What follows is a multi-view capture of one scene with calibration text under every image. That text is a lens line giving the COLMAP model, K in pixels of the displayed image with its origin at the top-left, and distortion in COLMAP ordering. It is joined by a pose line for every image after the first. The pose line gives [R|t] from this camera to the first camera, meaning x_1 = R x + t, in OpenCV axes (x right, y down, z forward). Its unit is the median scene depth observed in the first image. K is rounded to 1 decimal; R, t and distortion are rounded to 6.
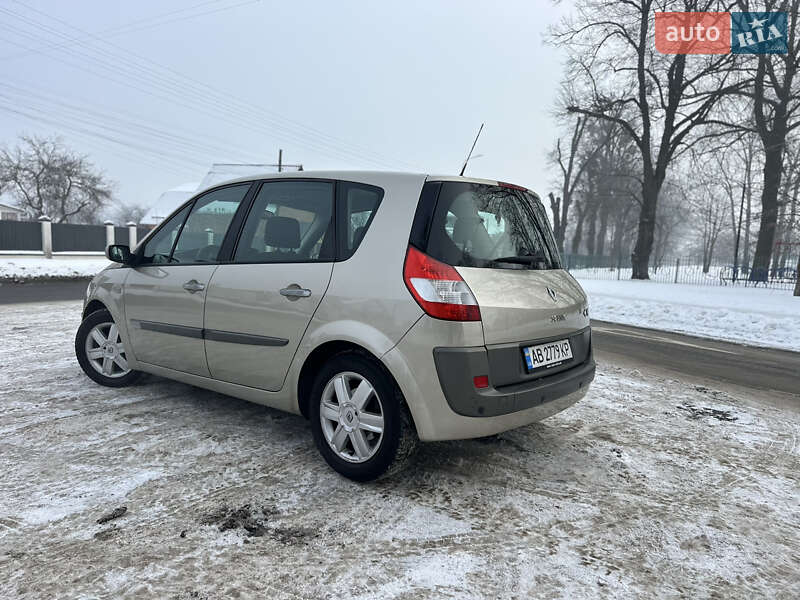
lens RADIAL K [[562.2, 0, 399.2], [0, 562.2, 295.6], [0, 0, 1]] dist [0.027453, -0.030254]
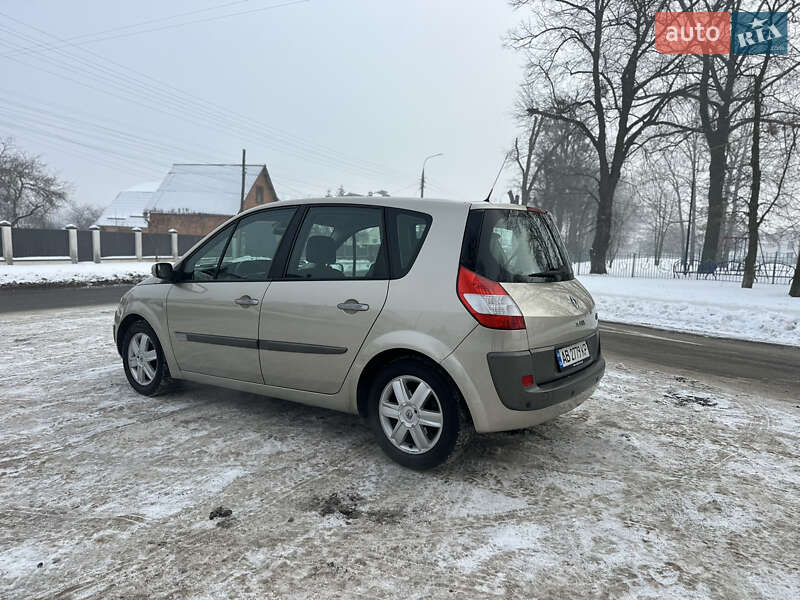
lens RADIAL K [[561.8, 0, 400.0], [0, 561.8, 291.7], [0, 0, 1]] dist [0.044542, -0.054381]
pose [[0.996960, -0.021227, 0.074970, -0.169492], [0.021268, 0.999774, 0.000247, -0.032725], [-0.074958, 0.001348, 0.997186, -0.132390]]
